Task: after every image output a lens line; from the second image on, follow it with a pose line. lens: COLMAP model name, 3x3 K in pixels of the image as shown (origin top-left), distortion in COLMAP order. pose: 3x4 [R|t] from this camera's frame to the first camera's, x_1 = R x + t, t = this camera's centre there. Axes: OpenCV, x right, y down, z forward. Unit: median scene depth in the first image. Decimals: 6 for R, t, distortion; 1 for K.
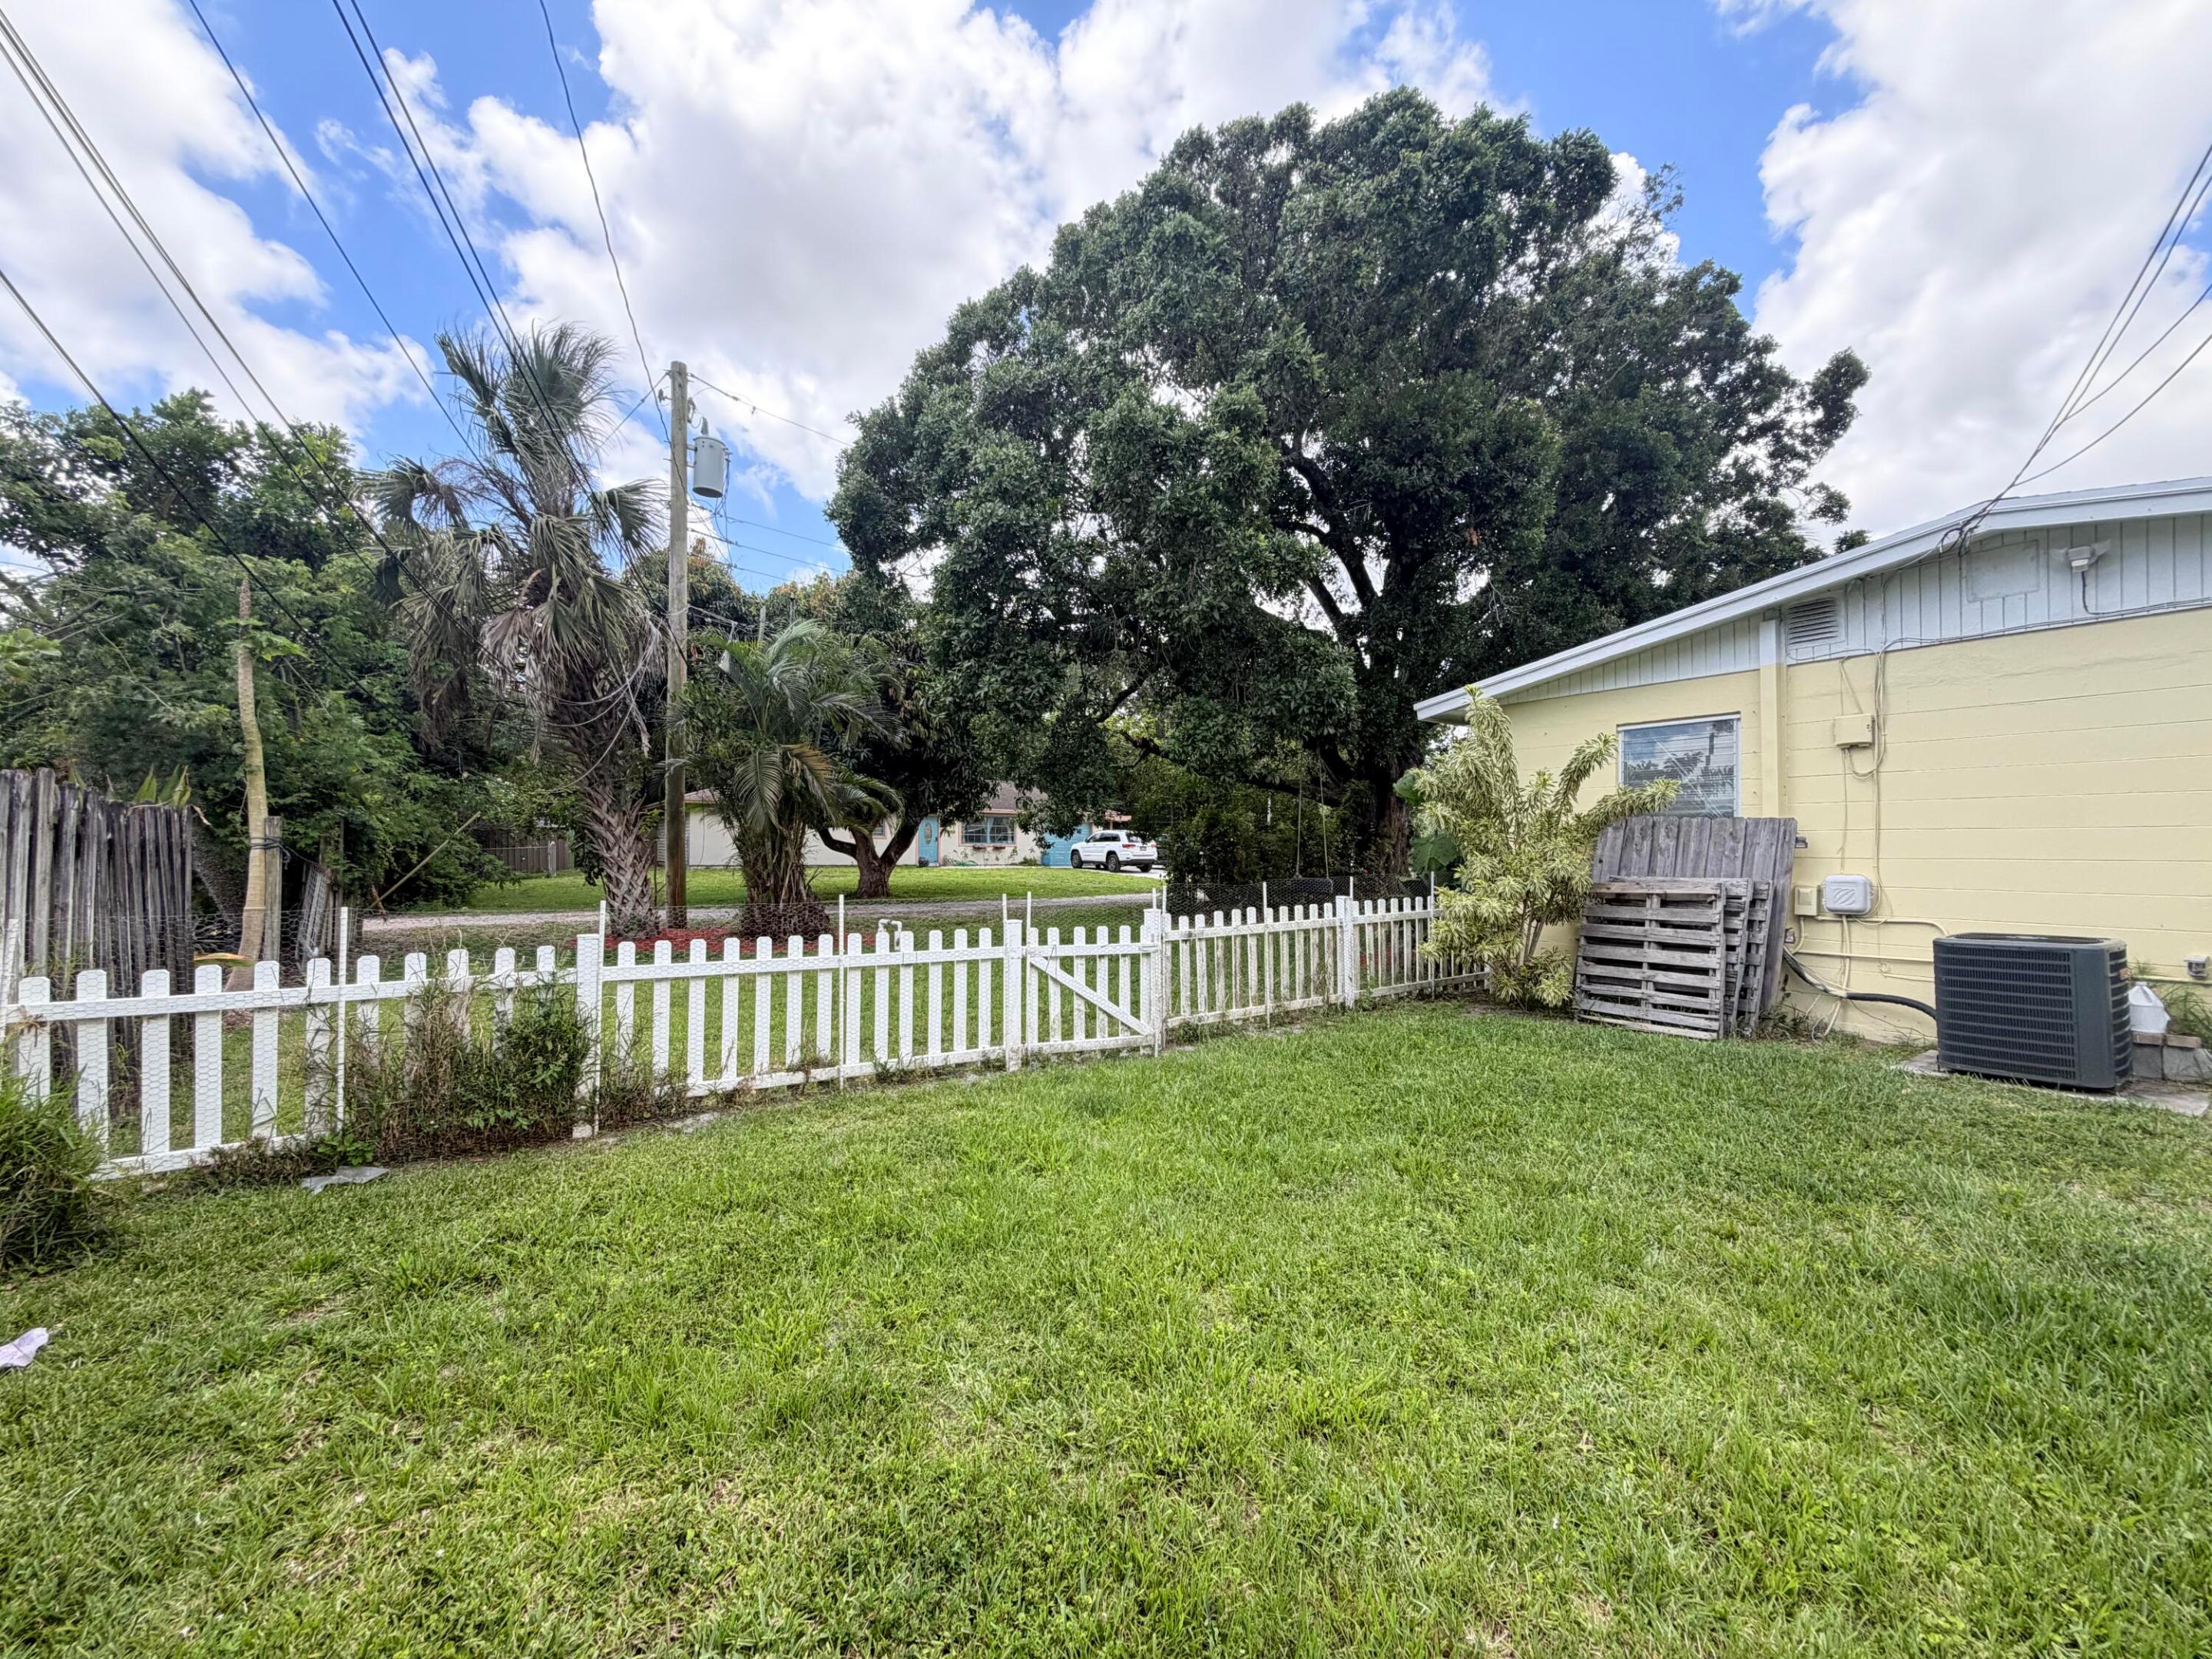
lens RADIAL K [[875.1, 0, 1093.2], [0, 875.1, 839.2], [0, 0, 1]] dist [-0.000118, 0.000154]
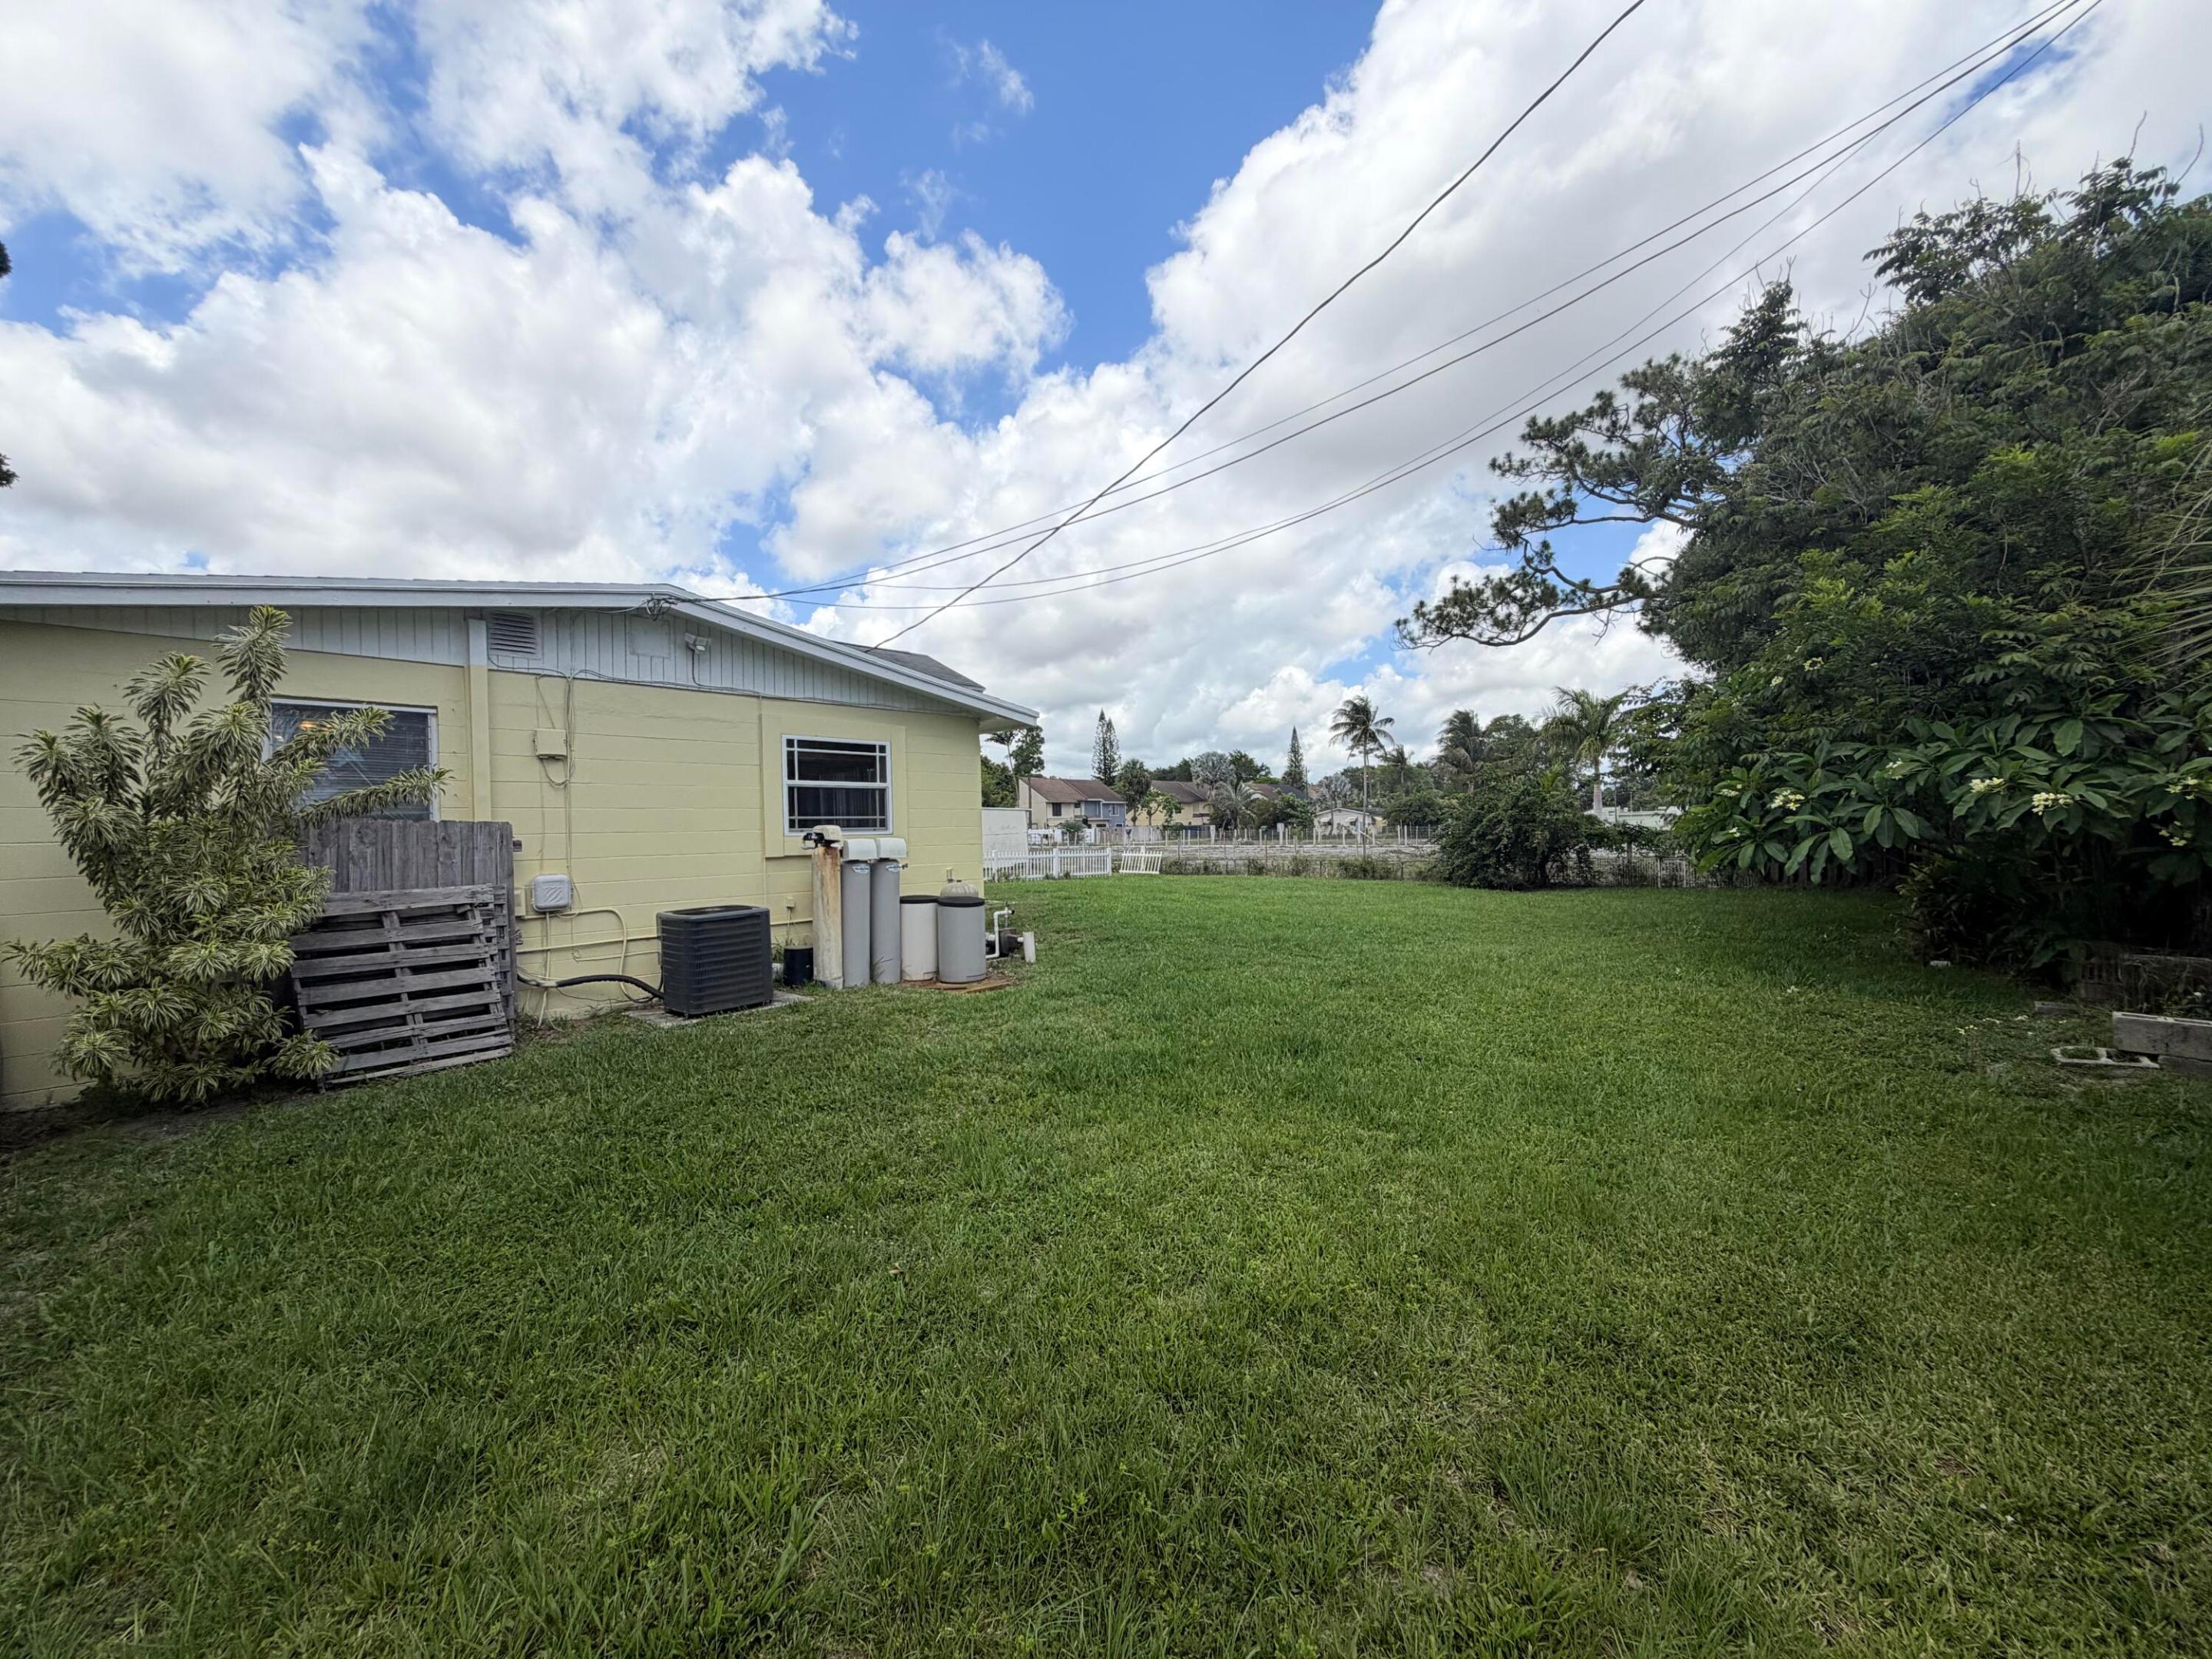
lens RADIAL K [[879.2, 0, 1092.8], [0, 879.2, 838.4], [0, 0, 1]] dist [-0.000746, 0.000986]
pose [[-0.231033, -0.000689, 0.972946, -0.336924], [0.019161, 0.999803, 0.005258, 0.001988], [-0.972757, 0.019857, -0.230975, 0.557264]]
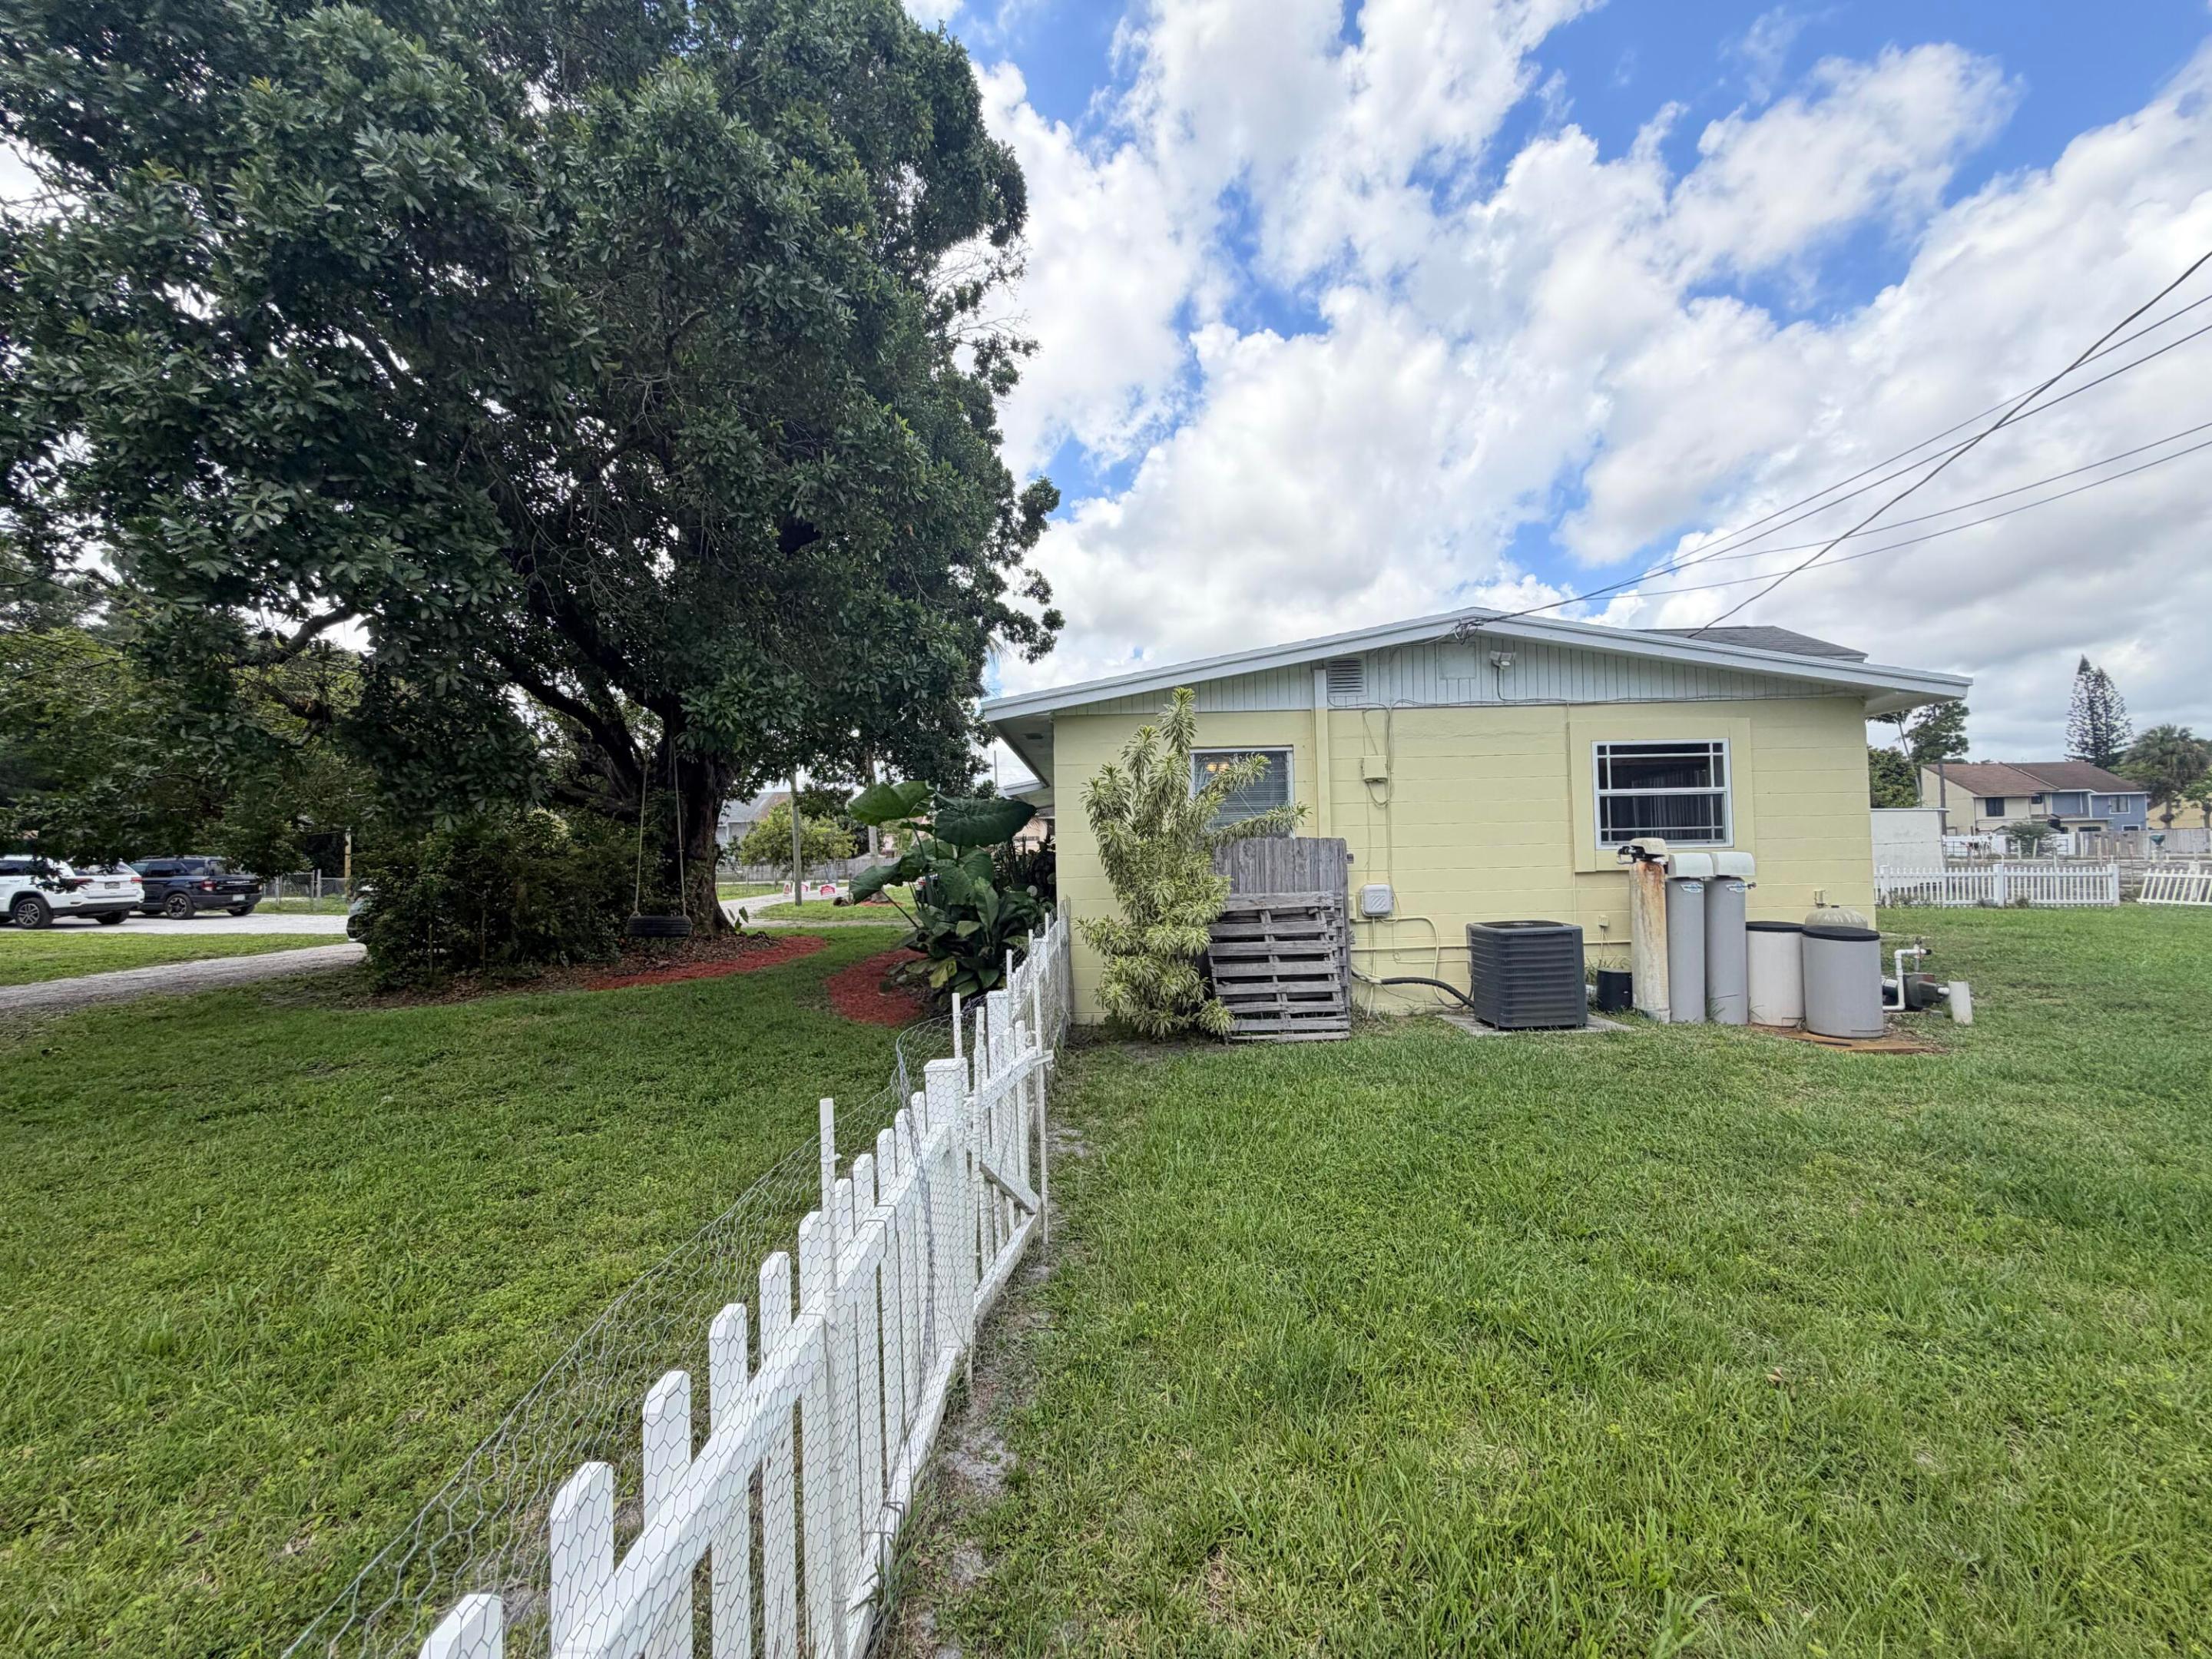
lens RADIAL K [[875.1, 0, 1093.2], [0, 875.1, 839.2], [0, 0, 1]] dist [-0.000118, 0.000154]
pose [[0.563053, 0.001781, 0.826419, -0.361266], [0.016750, 0.999768, -0.013567, -0.012062], [-0.826251, 0.021481, 0.562892, 0.590707]]
